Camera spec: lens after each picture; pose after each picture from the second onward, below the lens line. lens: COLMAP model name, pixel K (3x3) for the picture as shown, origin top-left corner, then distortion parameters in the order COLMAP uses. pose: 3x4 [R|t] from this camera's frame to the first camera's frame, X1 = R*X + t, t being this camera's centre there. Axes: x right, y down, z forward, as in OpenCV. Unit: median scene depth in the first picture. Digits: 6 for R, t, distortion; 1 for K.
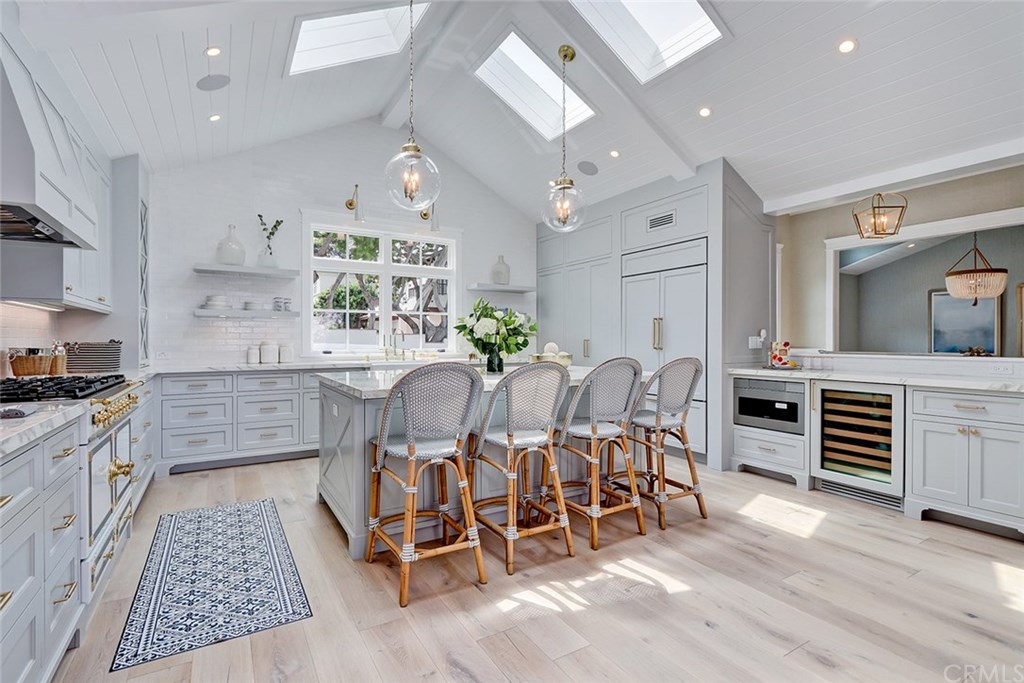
lens RADIAL K [[469.8, 0, 512.0], [0, 469.8, 341.5], [0, 0, 1]] dist [0.000659, -0.000138]
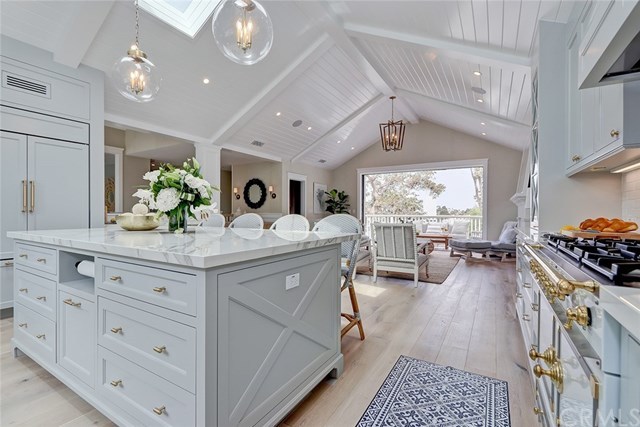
lens RADIAL K [[285.1, 0, 320.0], [0, 285.1, 213.5], [0, 0, 1]] dist [-0.000624, -0.000086]
pose [[-0.456072, -0.001917, 0.889941, -1.059536], [0.004844, 0.999978, 0.004637, 0.035373], [-0.889930, 0.006426, -0.456052, 1.502746]]
